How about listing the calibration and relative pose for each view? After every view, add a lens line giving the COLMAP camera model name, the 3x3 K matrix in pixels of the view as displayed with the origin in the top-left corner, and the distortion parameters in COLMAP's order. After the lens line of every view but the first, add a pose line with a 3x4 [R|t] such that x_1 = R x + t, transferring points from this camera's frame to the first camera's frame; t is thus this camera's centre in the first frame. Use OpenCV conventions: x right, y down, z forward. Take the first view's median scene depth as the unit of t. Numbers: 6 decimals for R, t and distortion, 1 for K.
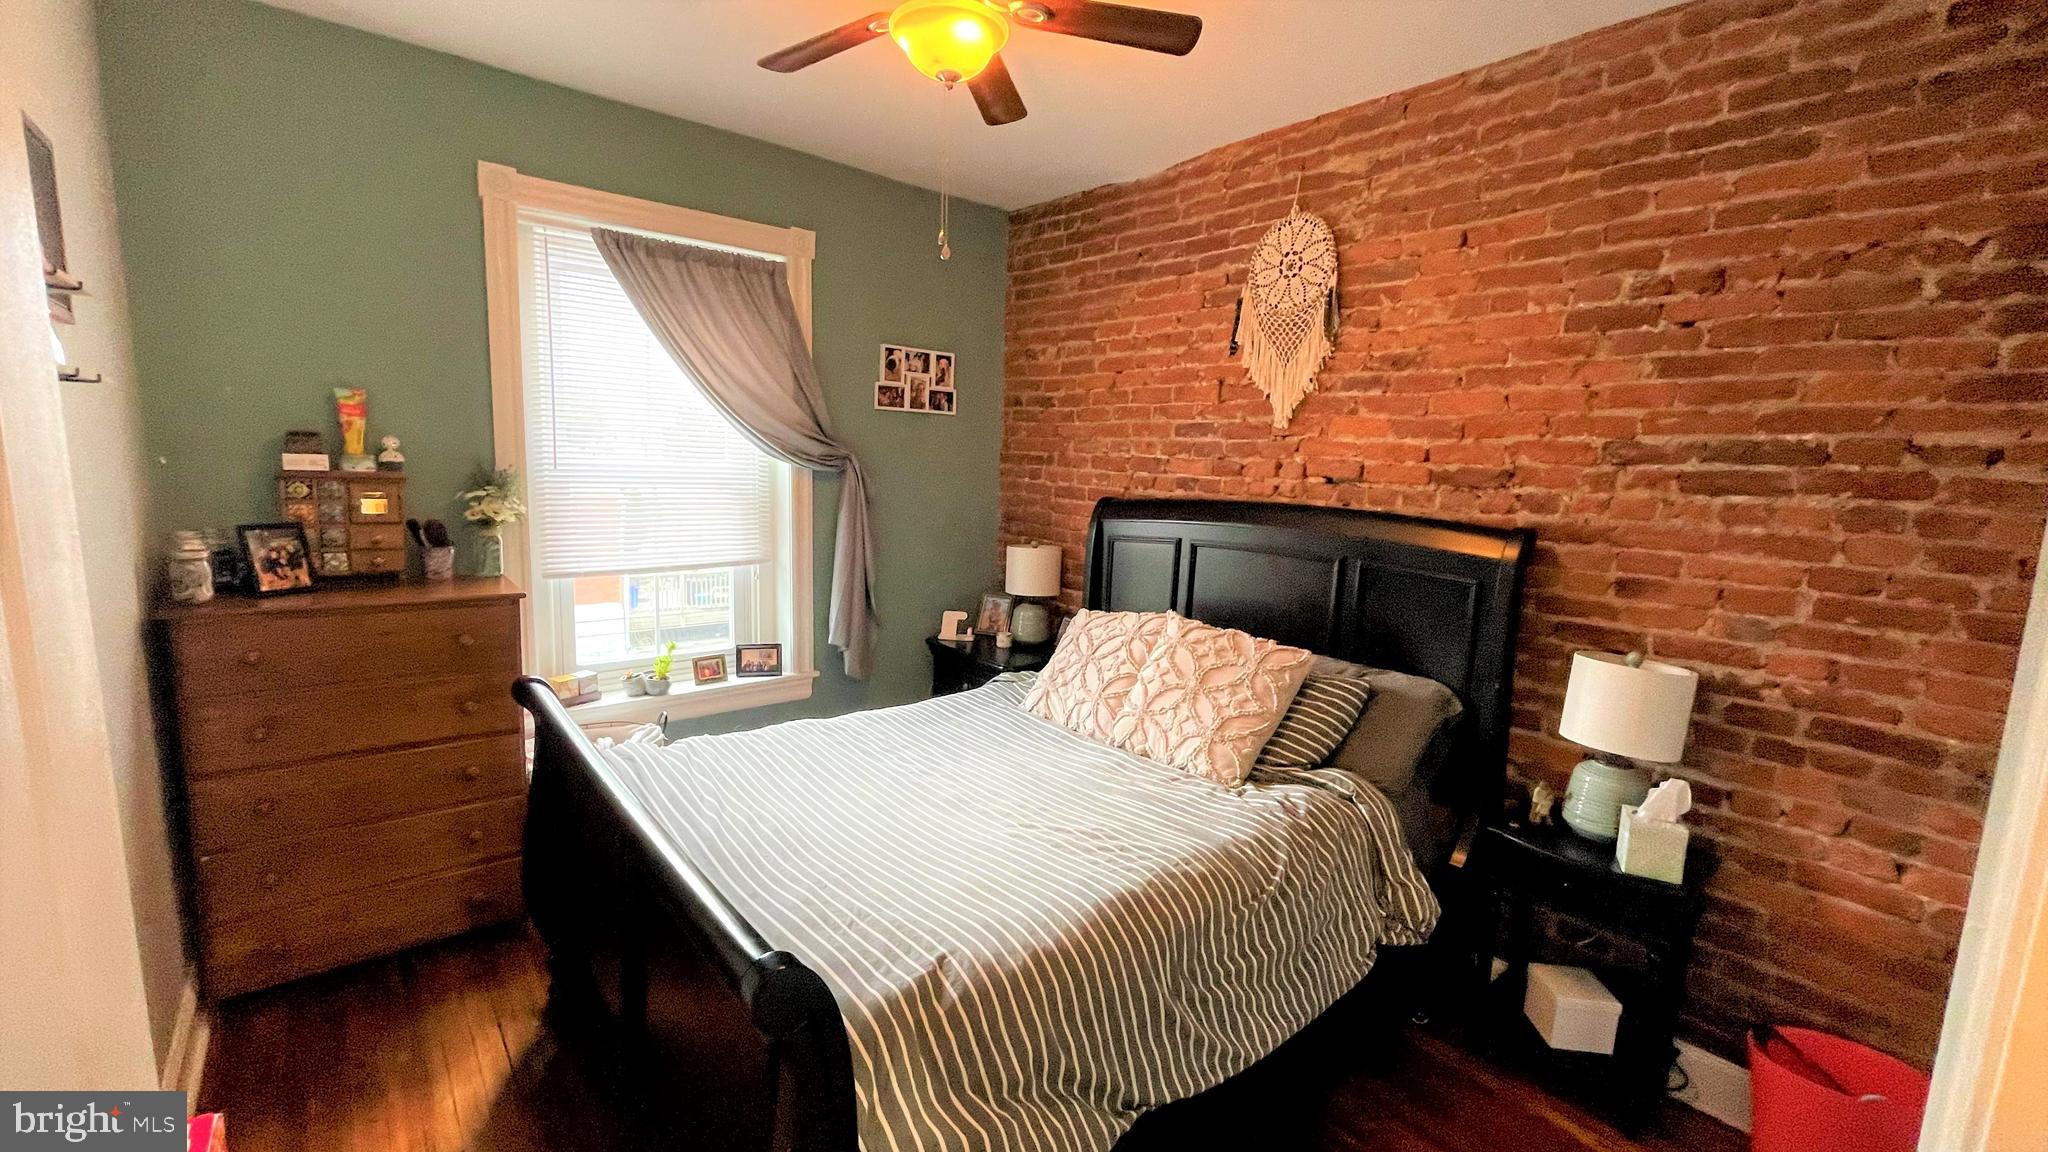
lens RADIAL K [[822.0, 0, 1015.0], [0, 822.0, 574.9], [0, 0, 1]] dist [-0.000709, -0.001196]
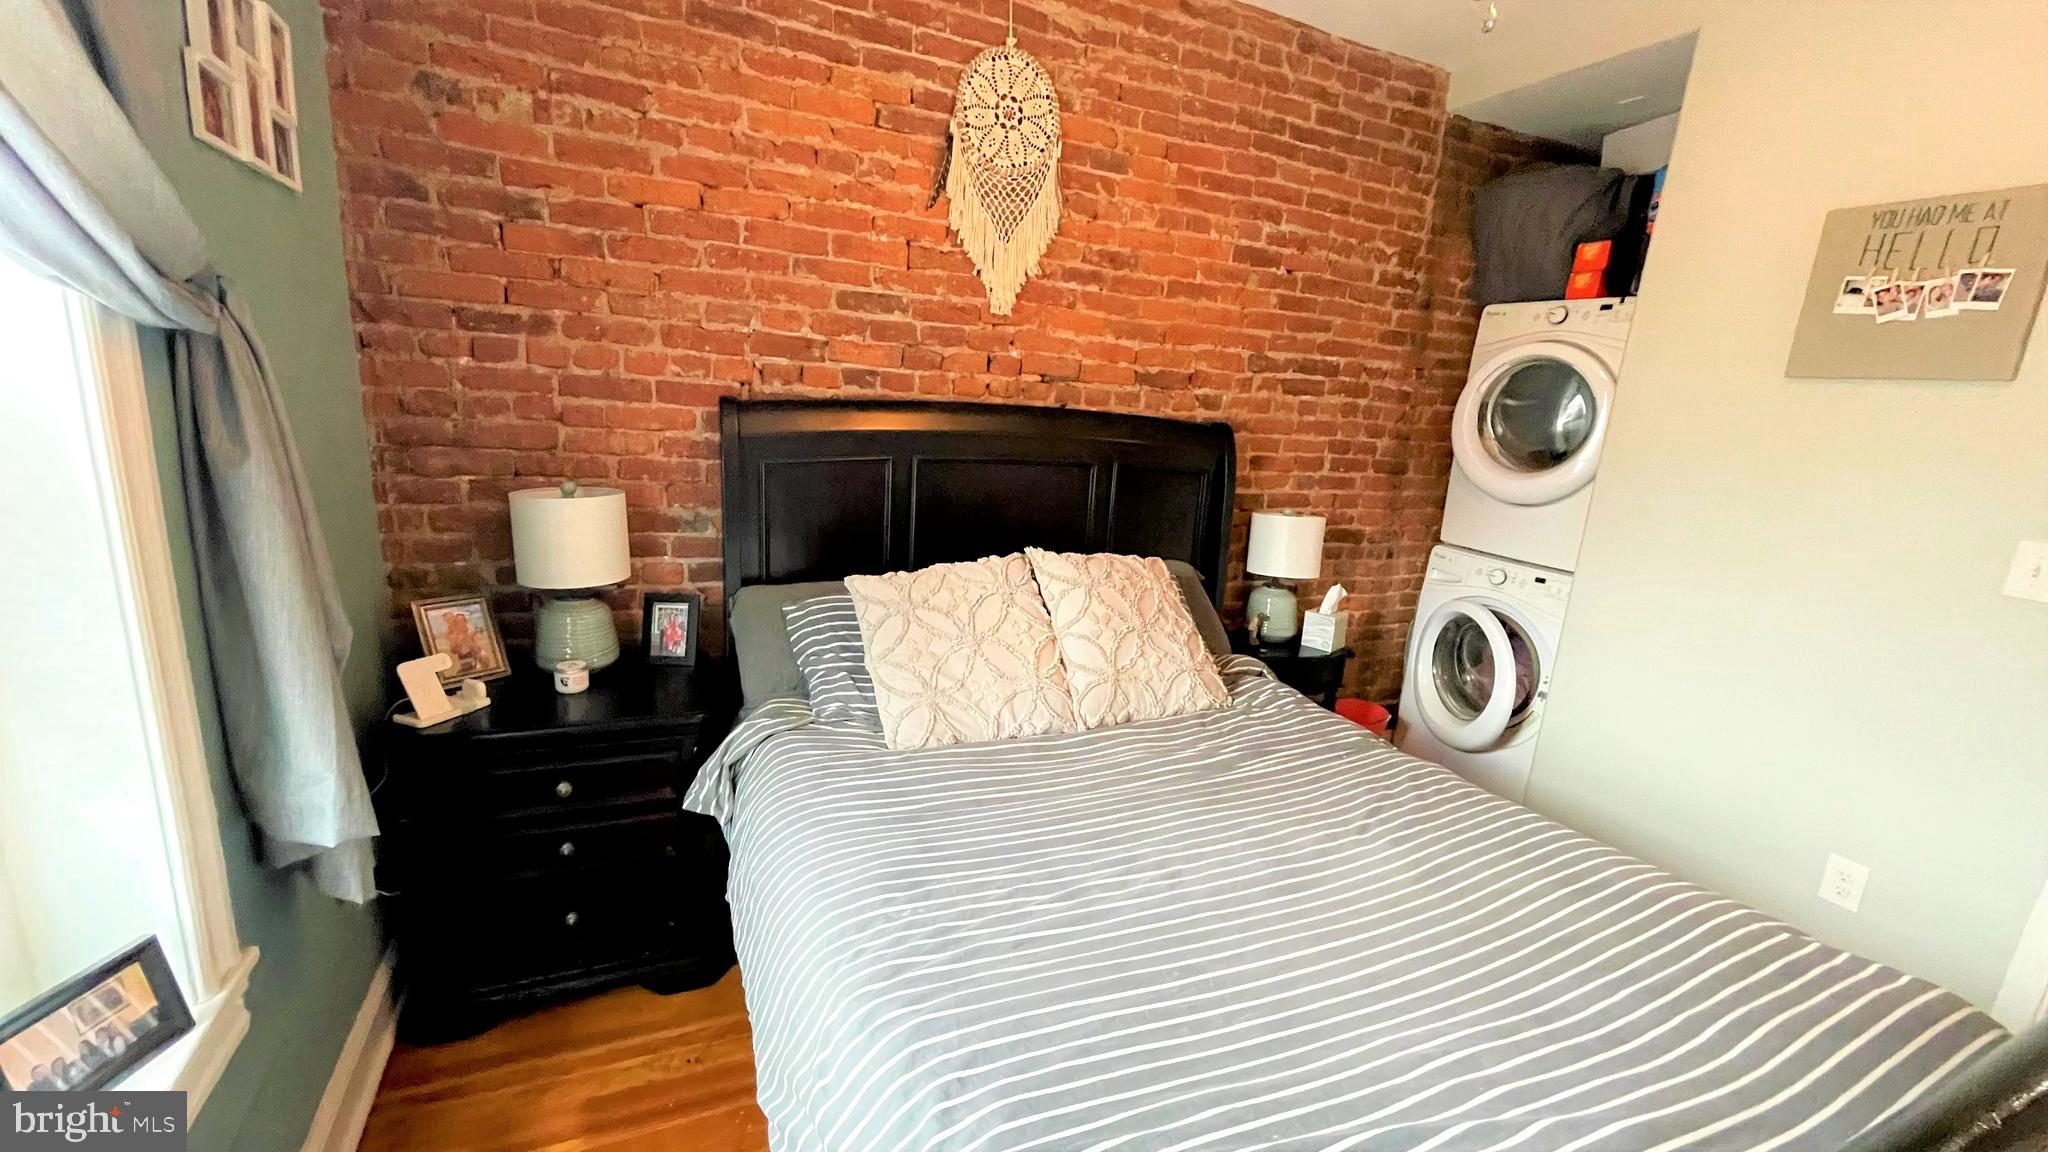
lens RADIAL K [[822.0, 0, 1022.1], [0, 822.0, 573.0], [0, 0, 1]] dist [-0.000709, -0.001196]
pose [[0.275684, -0.222141, 0.935228, -0.605627], [0.078887, 0.974877, 0.208305, -0.106587], [-0.958006, 0.016351, 0.286282, 0.846731]]
